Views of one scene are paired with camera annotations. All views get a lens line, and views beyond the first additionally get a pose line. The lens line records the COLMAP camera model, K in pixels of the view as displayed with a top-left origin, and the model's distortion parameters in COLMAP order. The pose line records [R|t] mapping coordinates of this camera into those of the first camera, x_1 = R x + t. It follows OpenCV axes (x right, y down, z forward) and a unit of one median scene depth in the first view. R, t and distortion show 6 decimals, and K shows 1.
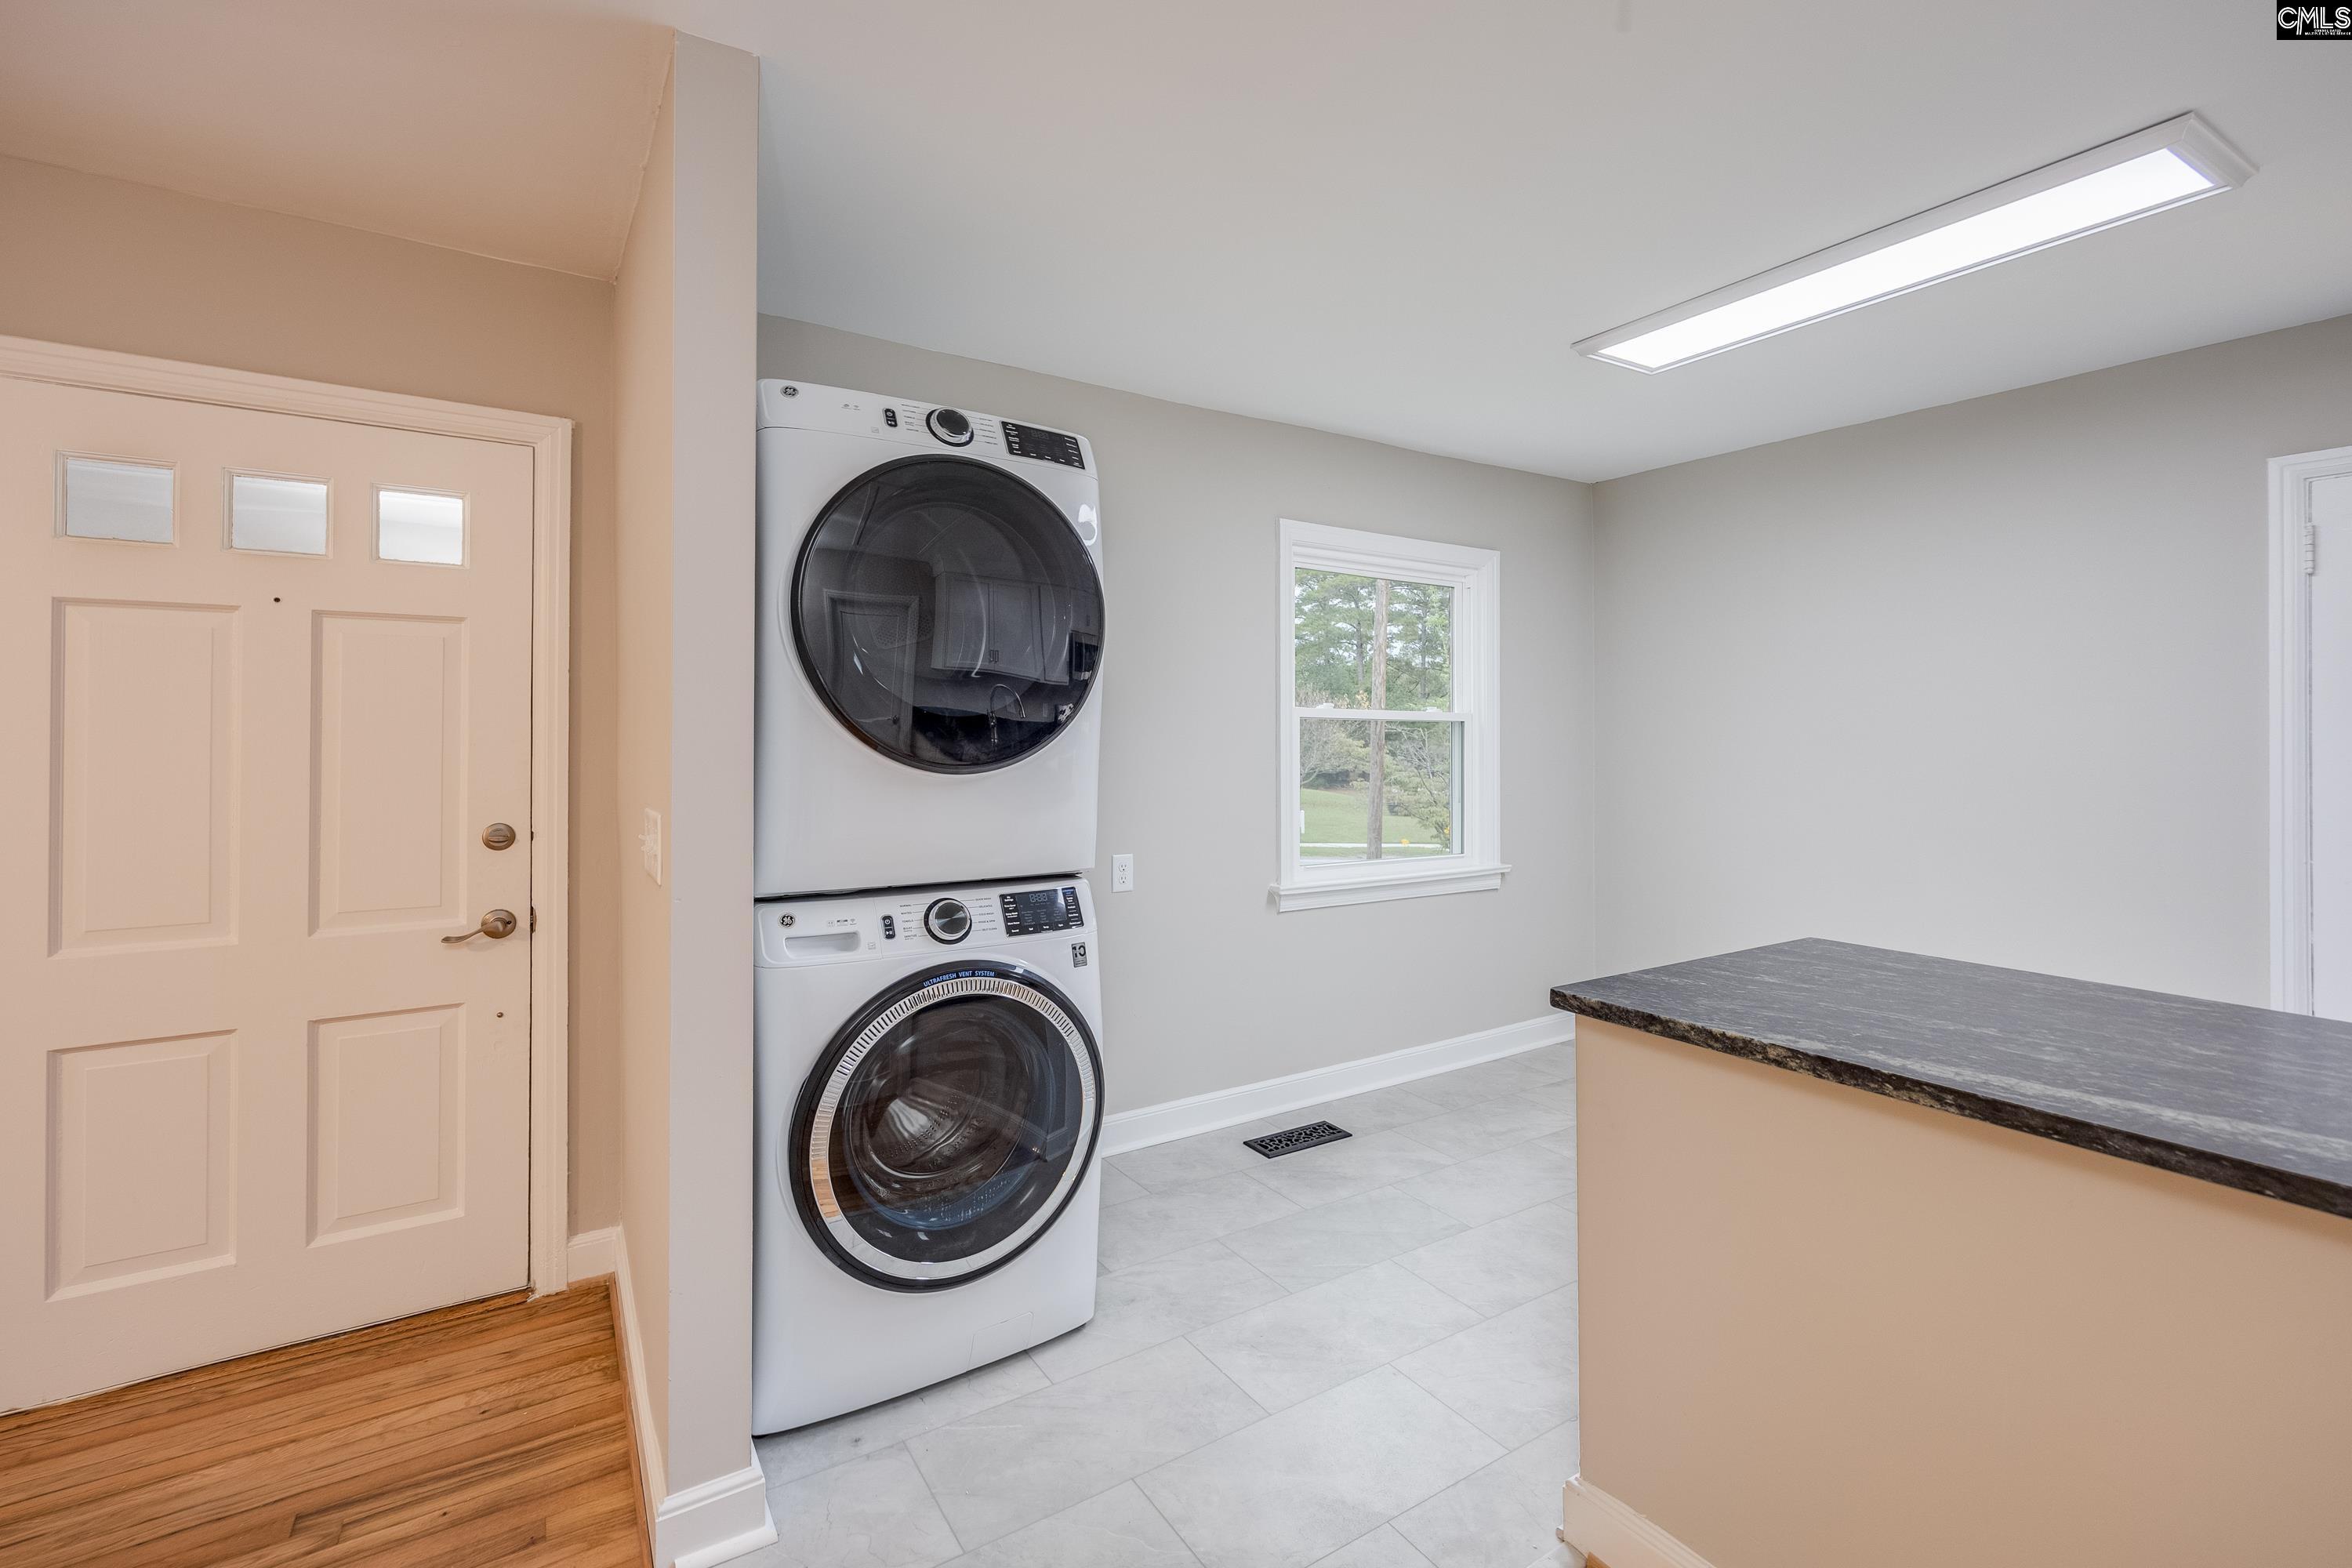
lens RADIAL K [[1014.7, 0, 1179.9], [0, 1014.7, 772.8], [0, 0, 1]] dist [0.000244, 0.000059]
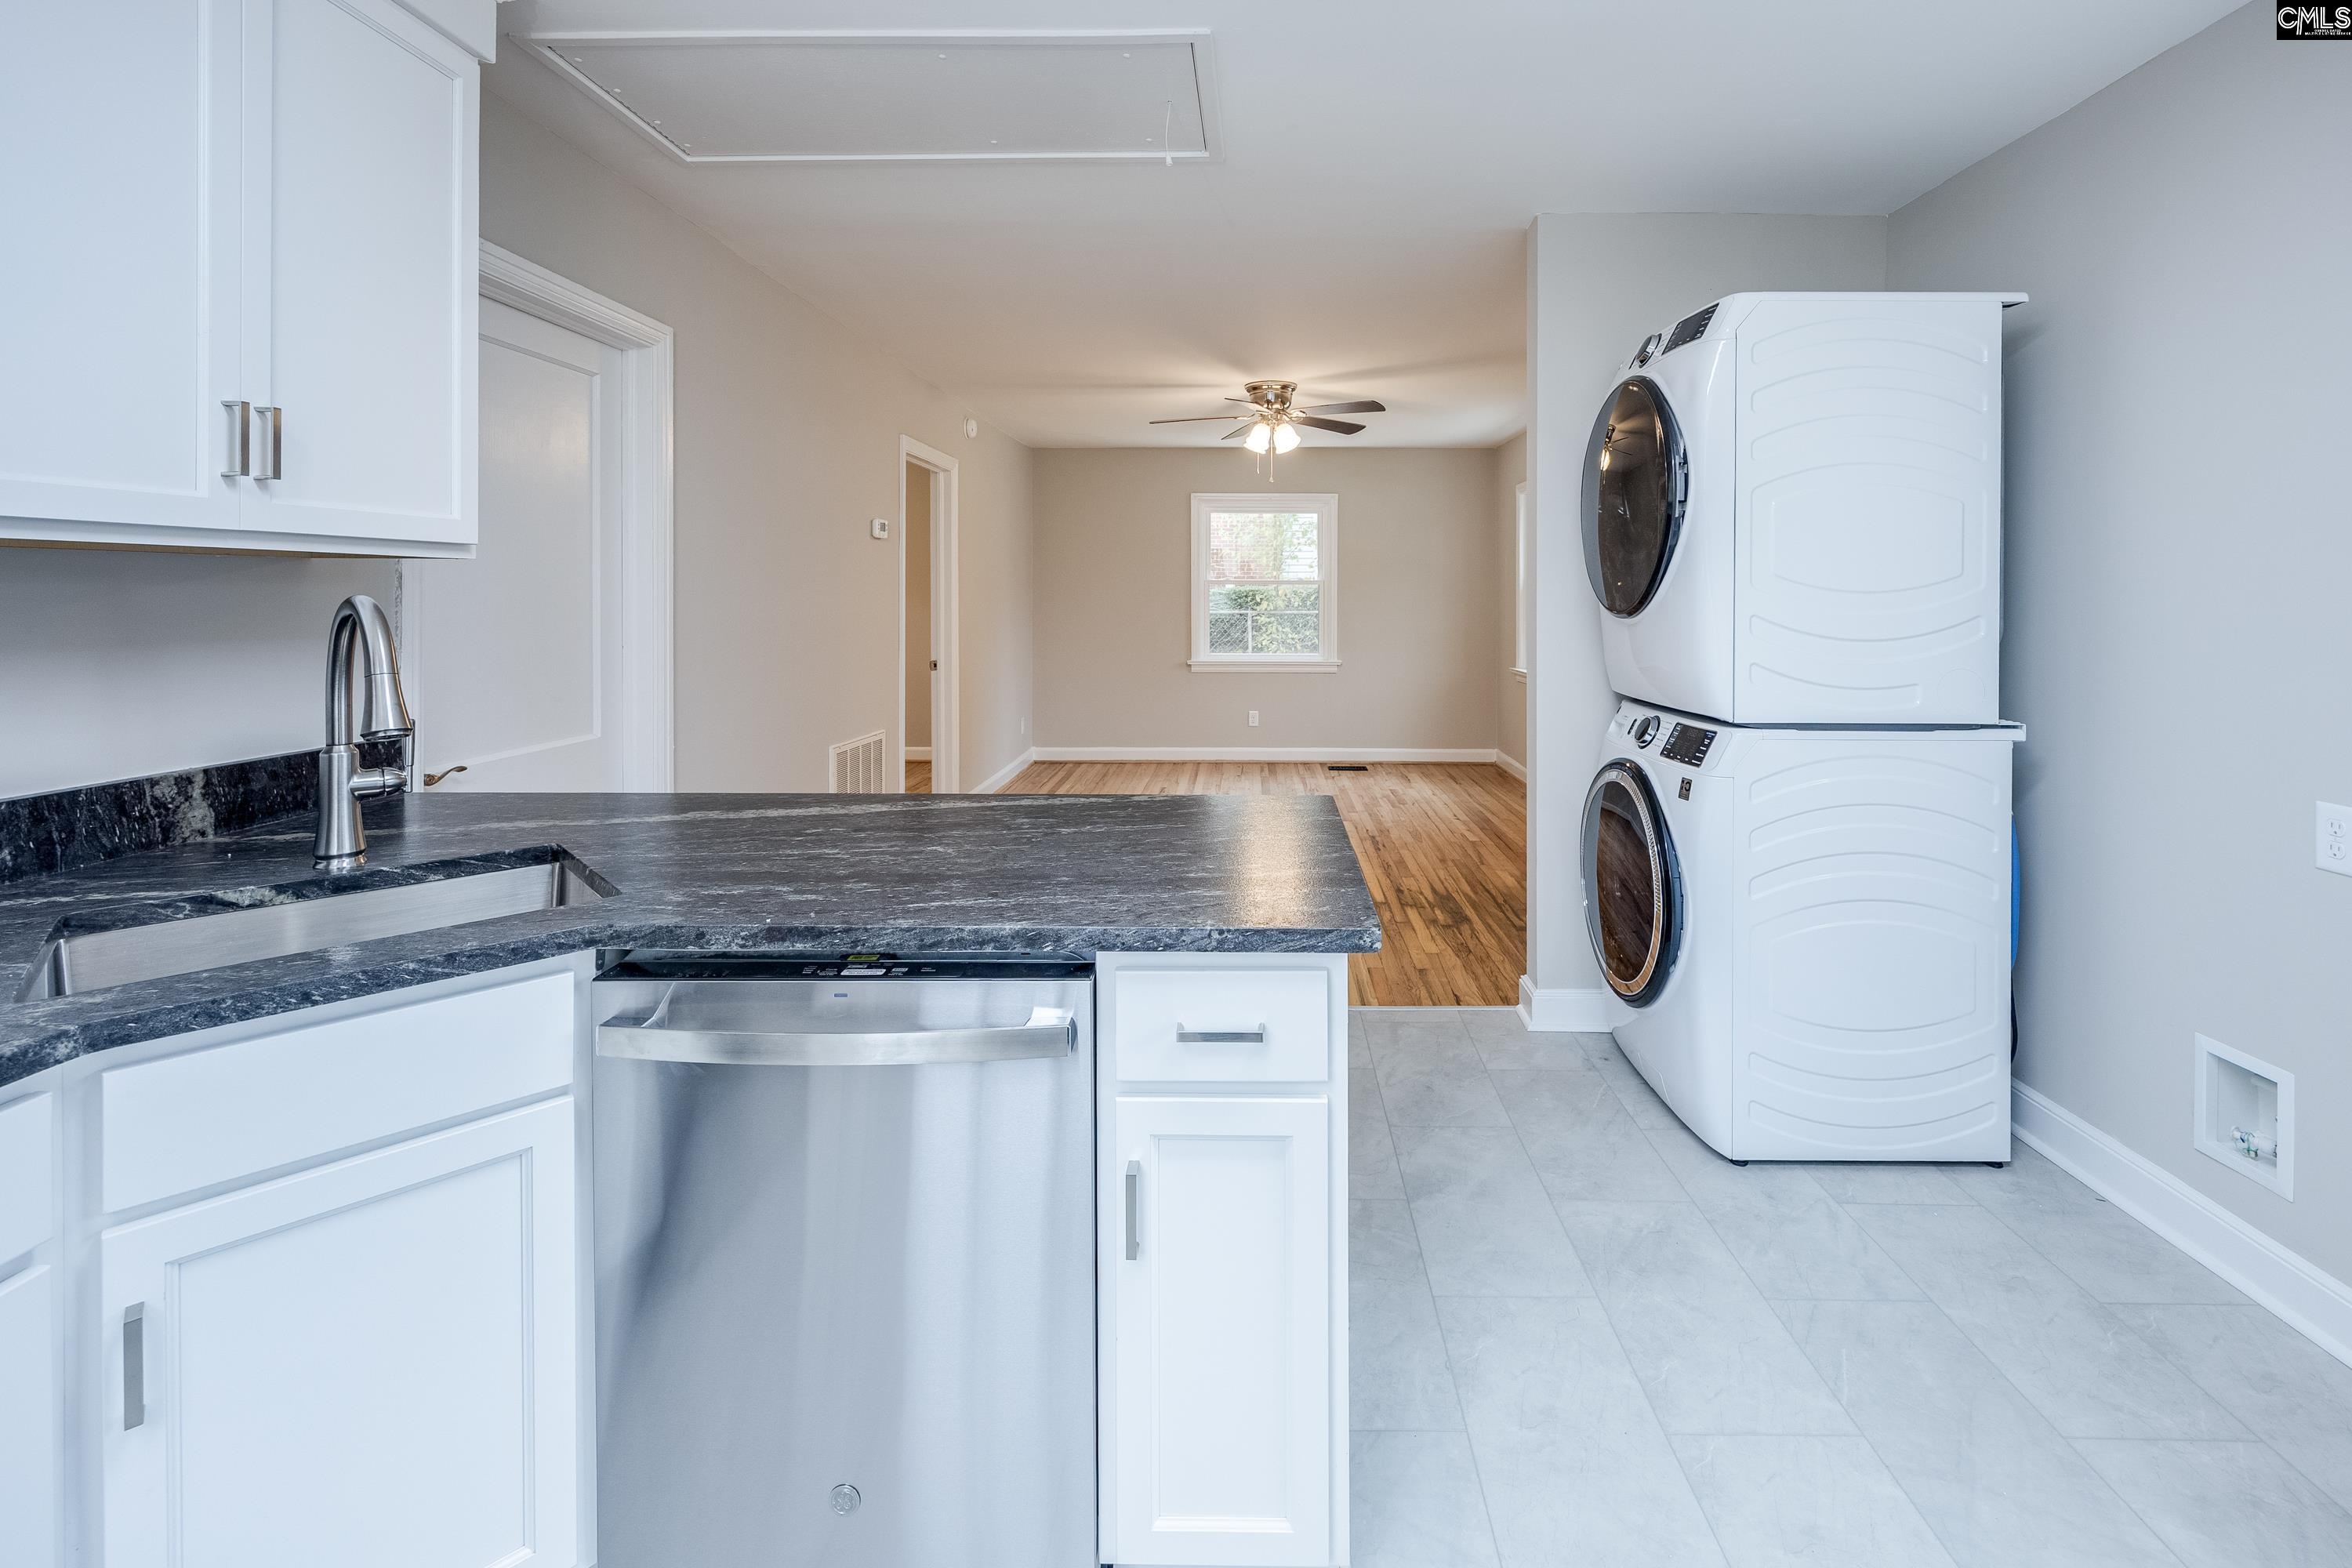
lens RADIAL K [[1099.0, 0, 1182.4], [0, 1099.0, 804.4], [0, 0, 1]] dist [-0.013960, 0.000295]
pose [[-0.599868, 0.150301, -0.785855, 1.001979], [-0.029660, 0.977345, 0.209565, -0.032252], [0.799549, 0.149020, -0.581820, 1.076308]]
